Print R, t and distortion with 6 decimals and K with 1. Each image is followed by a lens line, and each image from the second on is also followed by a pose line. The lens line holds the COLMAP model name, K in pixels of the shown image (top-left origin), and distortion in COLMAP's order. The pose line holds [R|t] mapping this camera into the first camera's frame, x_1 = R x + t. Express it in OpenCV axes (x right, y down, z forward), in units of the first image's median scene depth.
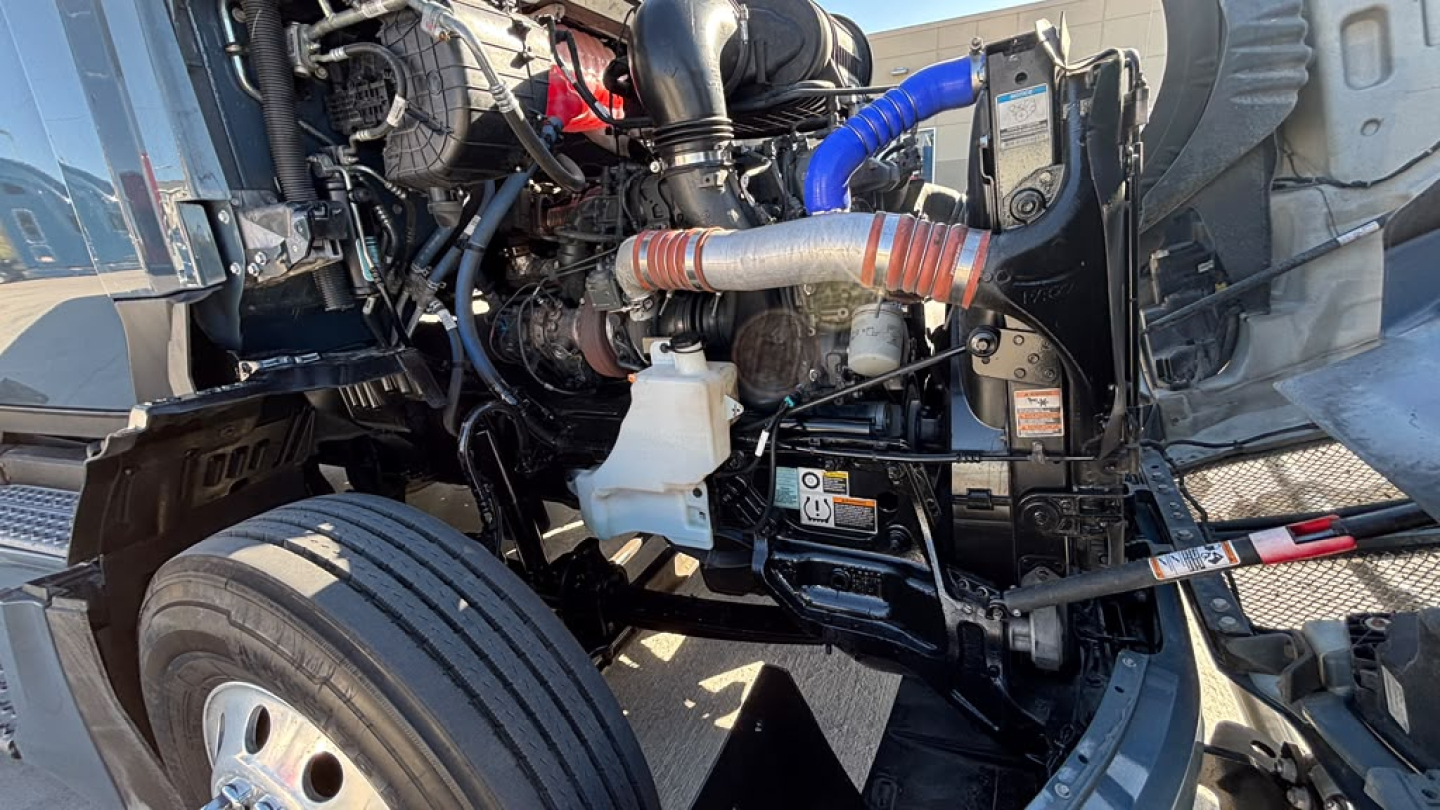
lens RADIAL K [[583.7, 0, 726.0], [0, 583.7, 387.1], [0, 0, 1]] dist [-0.002063, -0.000111]
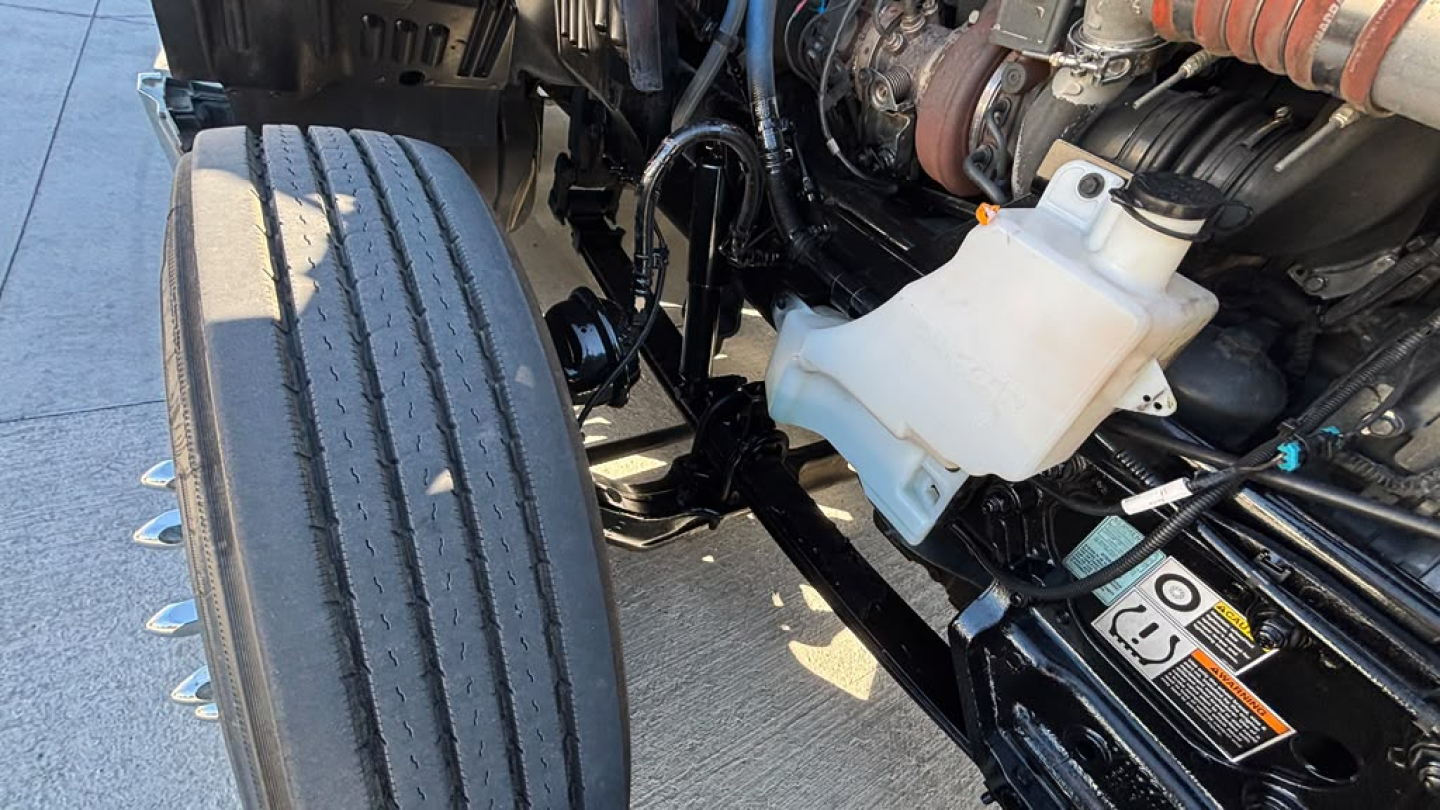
lens RADIAL K [[583.7, 0, 726.0], [0, 583.7, 387.1], [0, 0, 1]] dist [-0.002063, -0.000111]
pose [[0.780180, 0.572247, -0.252692, -0.118861], [-0.442997, 0.790620, 0.422697, -0.011057], [0.441670, -0.217838, 0.870330, 0.457207]]
